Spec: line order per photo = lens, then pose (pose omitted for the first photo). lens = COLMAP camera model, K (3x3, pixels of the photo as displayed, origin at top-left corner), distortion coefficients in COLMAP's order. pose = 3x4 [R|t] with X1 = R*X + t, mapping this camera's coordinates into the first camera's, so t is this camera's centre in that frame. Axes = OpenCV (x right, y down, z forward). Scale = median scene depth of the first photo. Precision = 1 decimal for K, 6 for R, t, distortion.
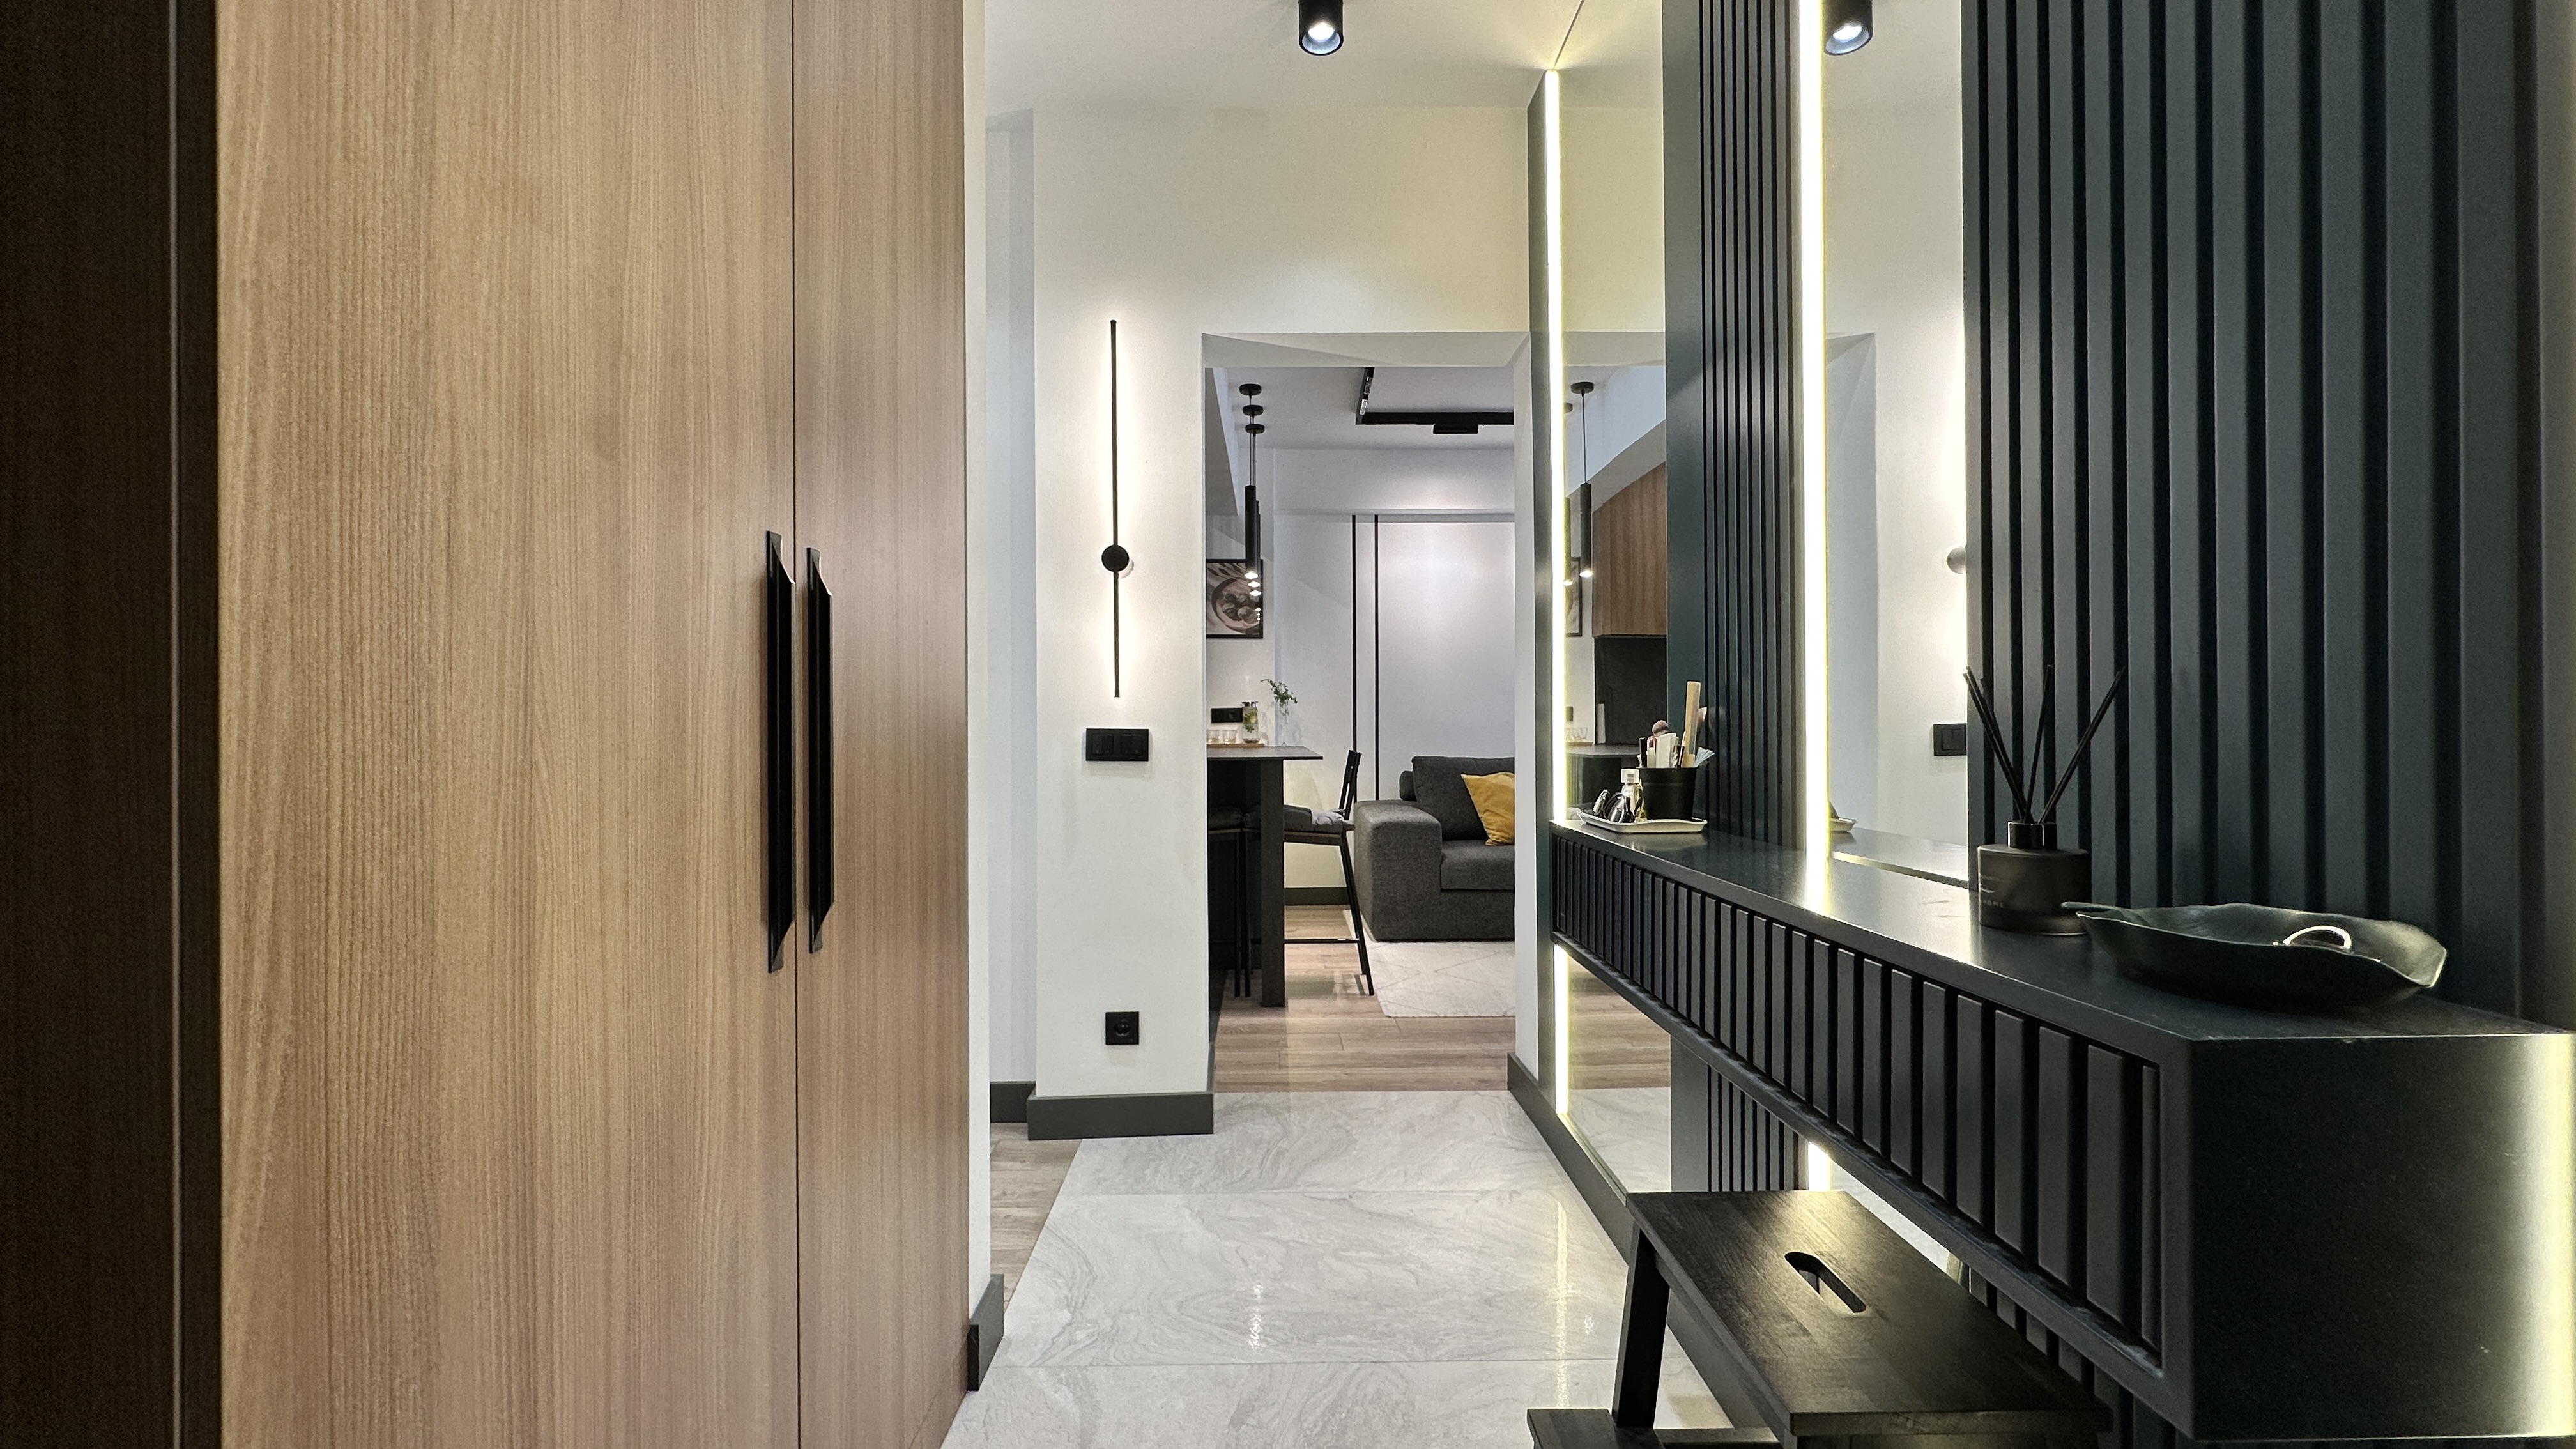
lens RADIAL K [[1027.5, 0, 1283.7], [0, 1027.5, 724.9], [0, 0, 1]] dist [-0.002348, 0.000872]
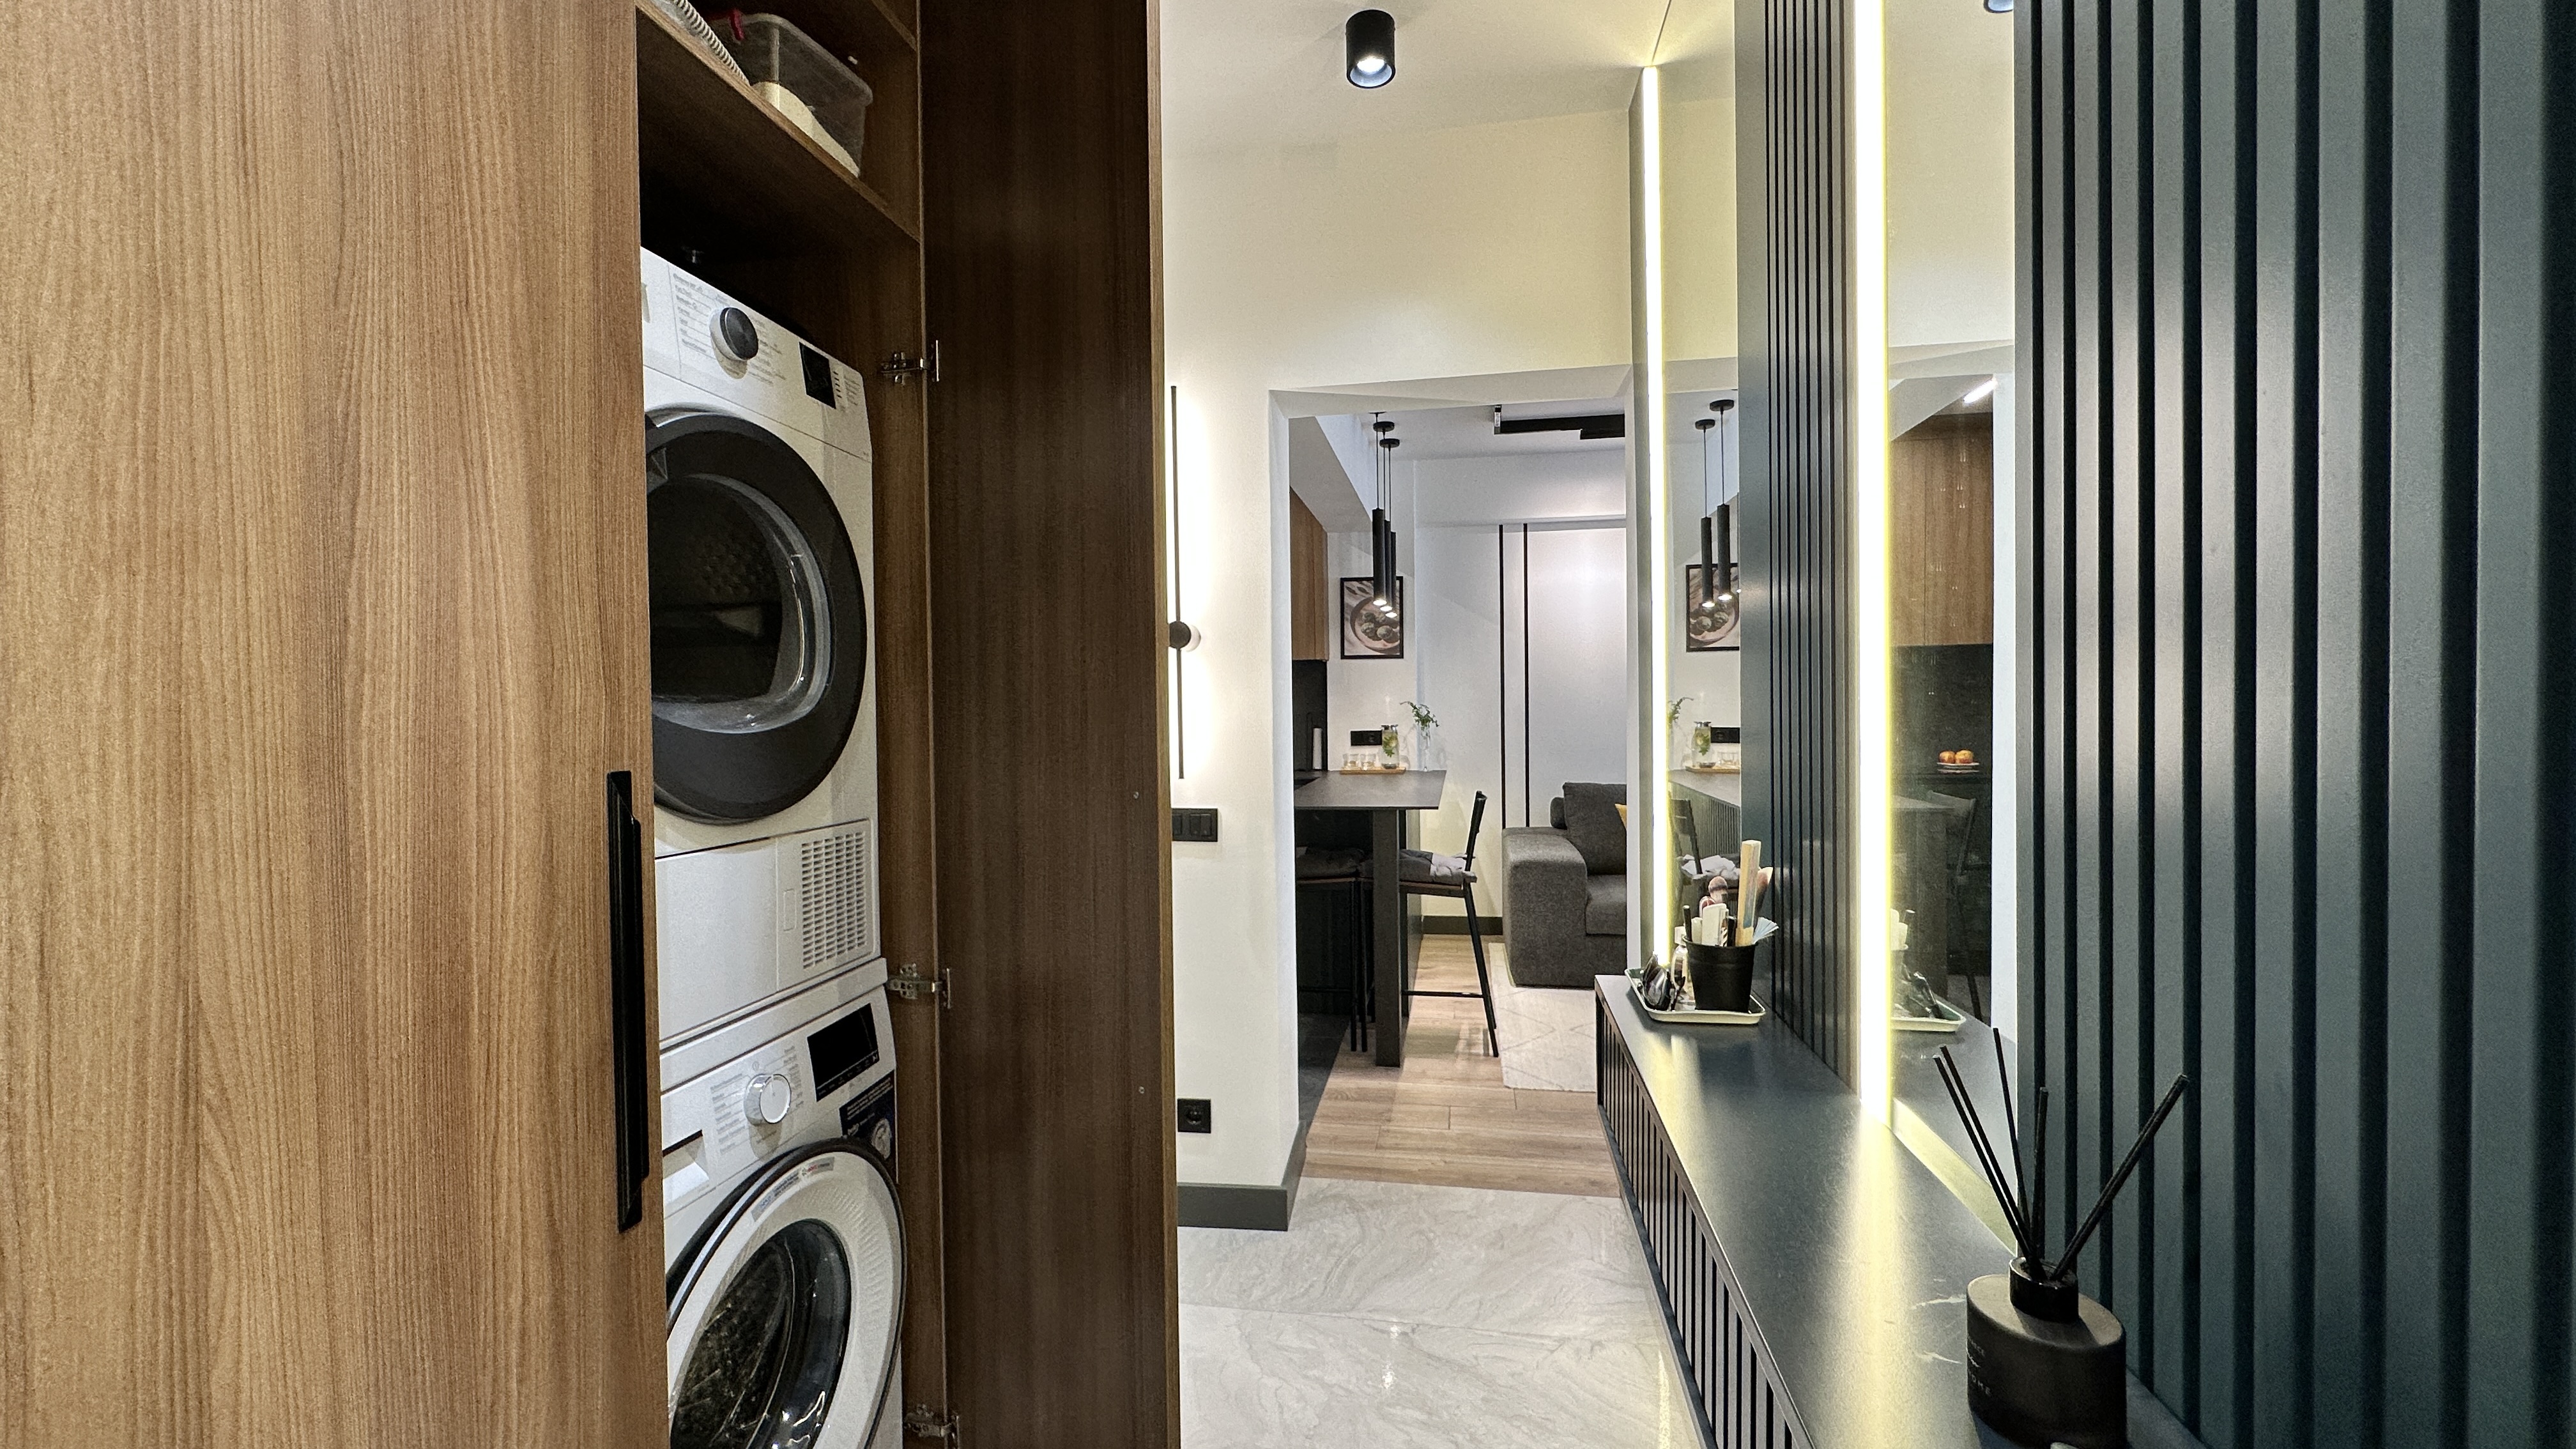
lens RADIAL K [[1027.5, 0, 1283.7], [0, 1027.5, 724.9], [0, 0, 1]] dist [-0.002348, 0.000872]
pose [[0.982344, -0.004922, -0.187017, 0.092816], [0.008742, 0.999770, 0.019608, -0.078590], [0.186877, -0.020897, 0.982161, 0.058370]]
